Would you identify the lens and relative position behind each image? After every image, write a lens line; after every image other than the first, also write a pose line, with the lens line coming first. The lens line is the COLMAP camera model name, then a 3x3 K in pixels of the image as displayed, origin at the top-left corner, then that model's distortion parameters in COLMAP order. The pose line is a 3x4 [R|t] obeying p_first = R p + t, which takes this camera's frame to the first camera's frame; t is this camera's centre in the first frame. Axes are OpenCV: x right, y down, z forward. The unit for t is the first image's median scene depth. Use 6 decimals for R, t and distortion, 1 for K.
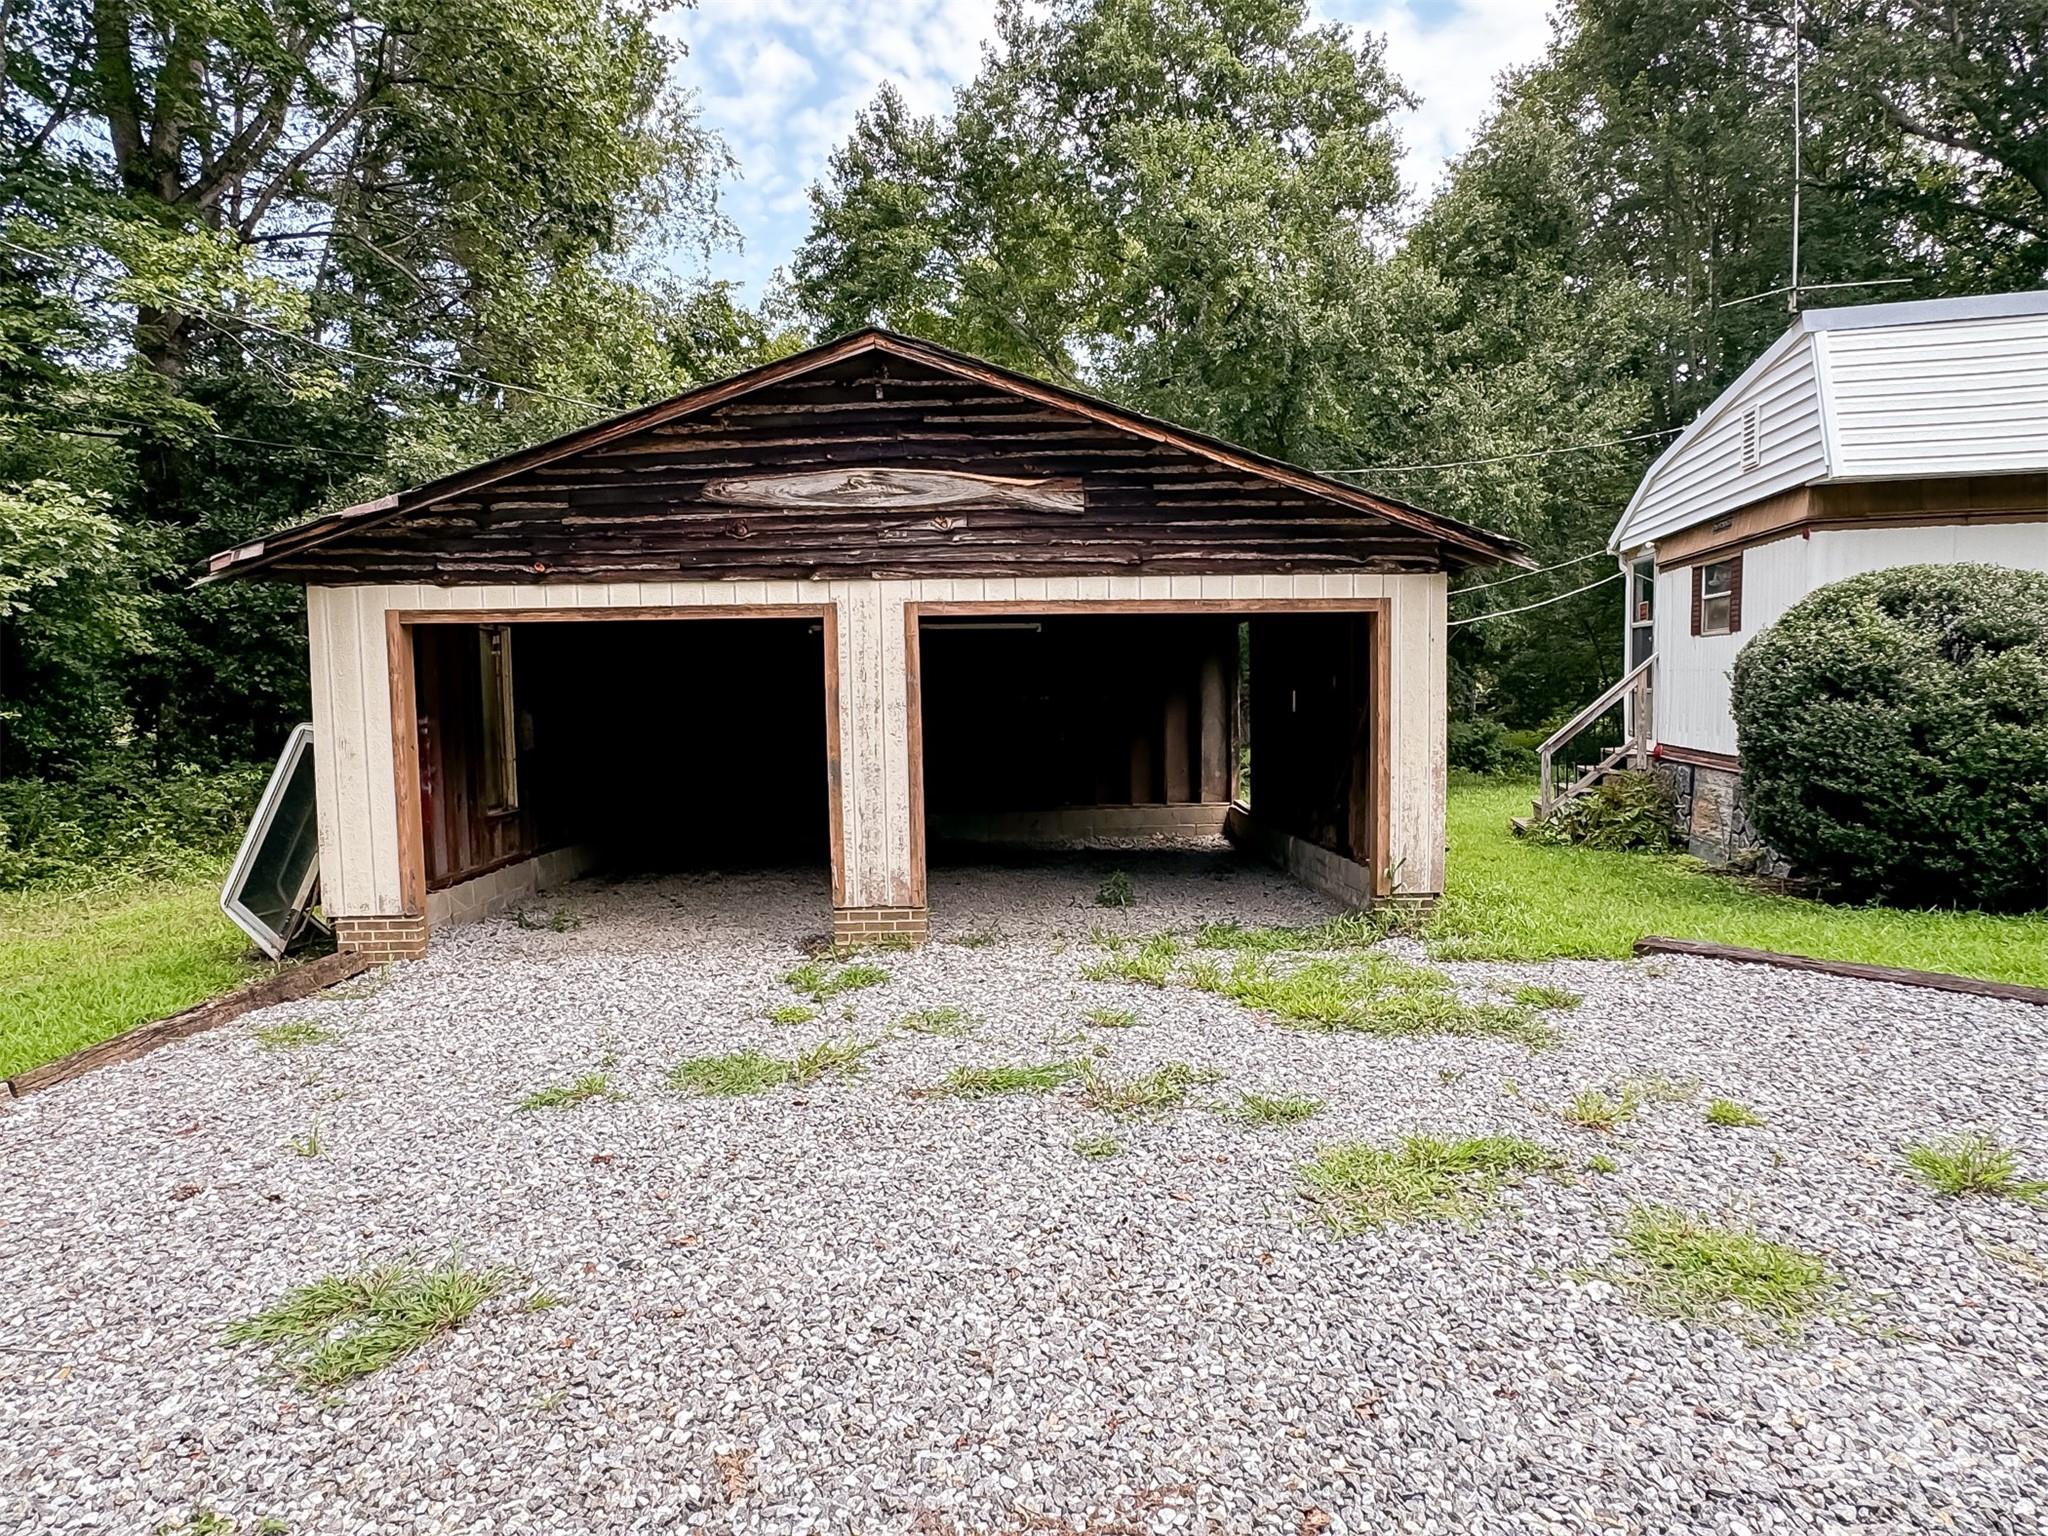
lens RADIAL K [[1133.2, 0, 1015.5], [0, 1133.2, 763.1], [0, 0, 1]] dist [-0.068620, 0.065051]
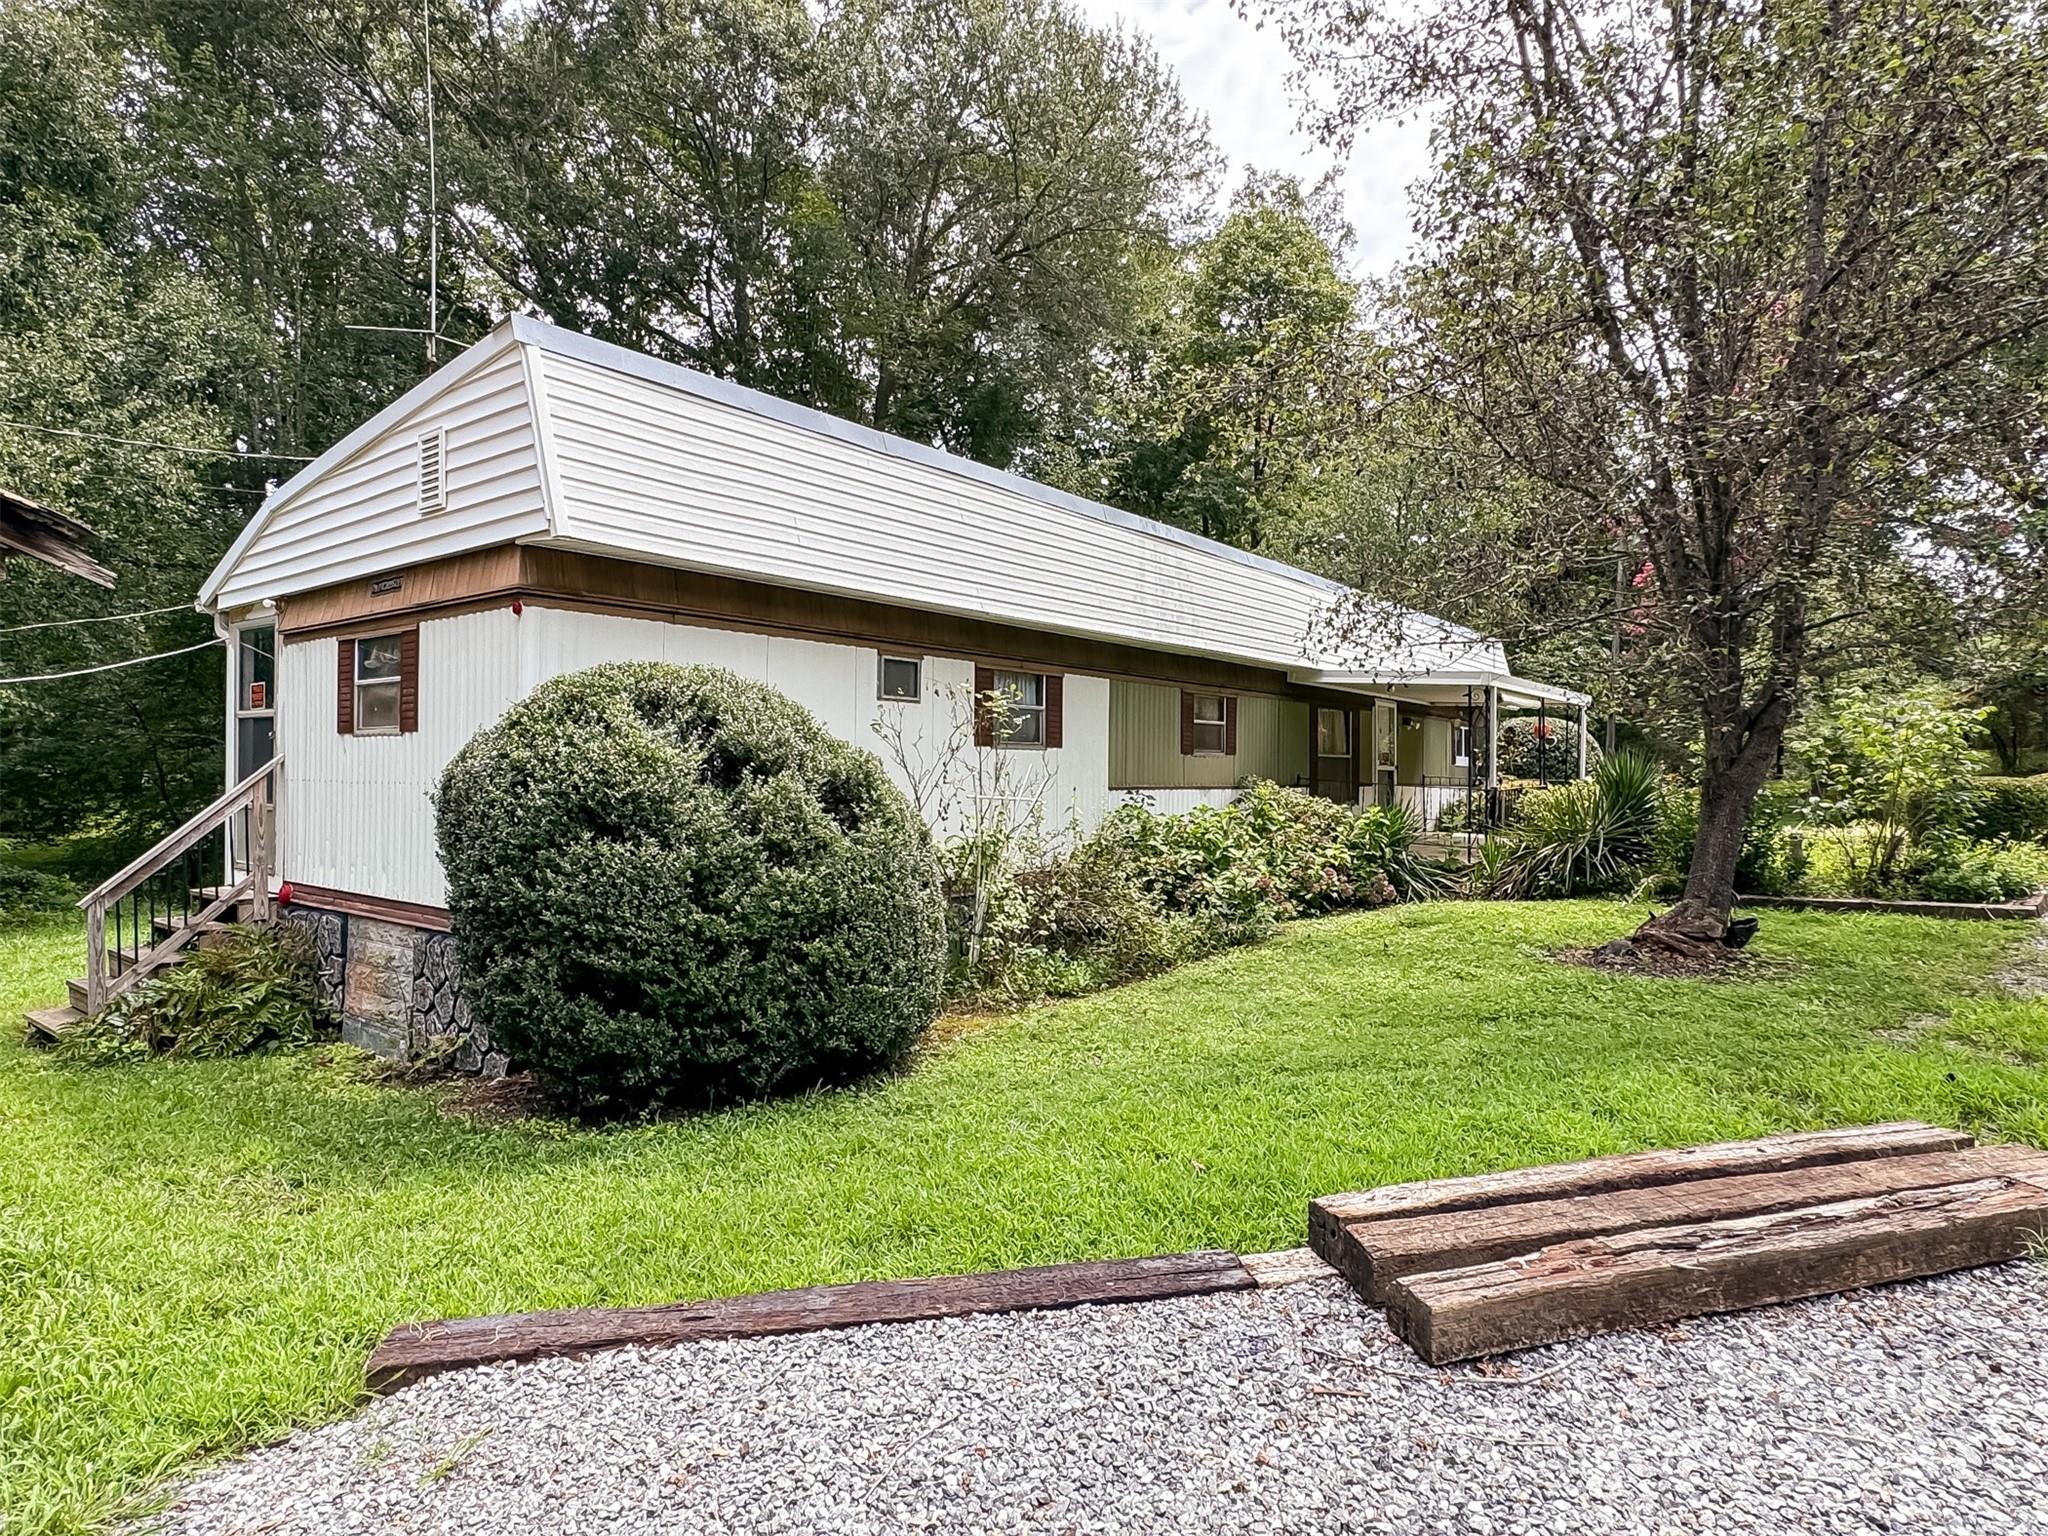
lens RADIAL K [[1133.2, 0, 1015.5], [0, 1133.2, 763.1], [0, 0, 1]] dist [-0.068620, 0.065051]
pose [[0.410398, 0.024282, 0.911583, 0.167810], [0.052243, 0.997378, -0.050087, -0.047406], [-0.910409, 0.068180, 0.408053, 0.399707]]
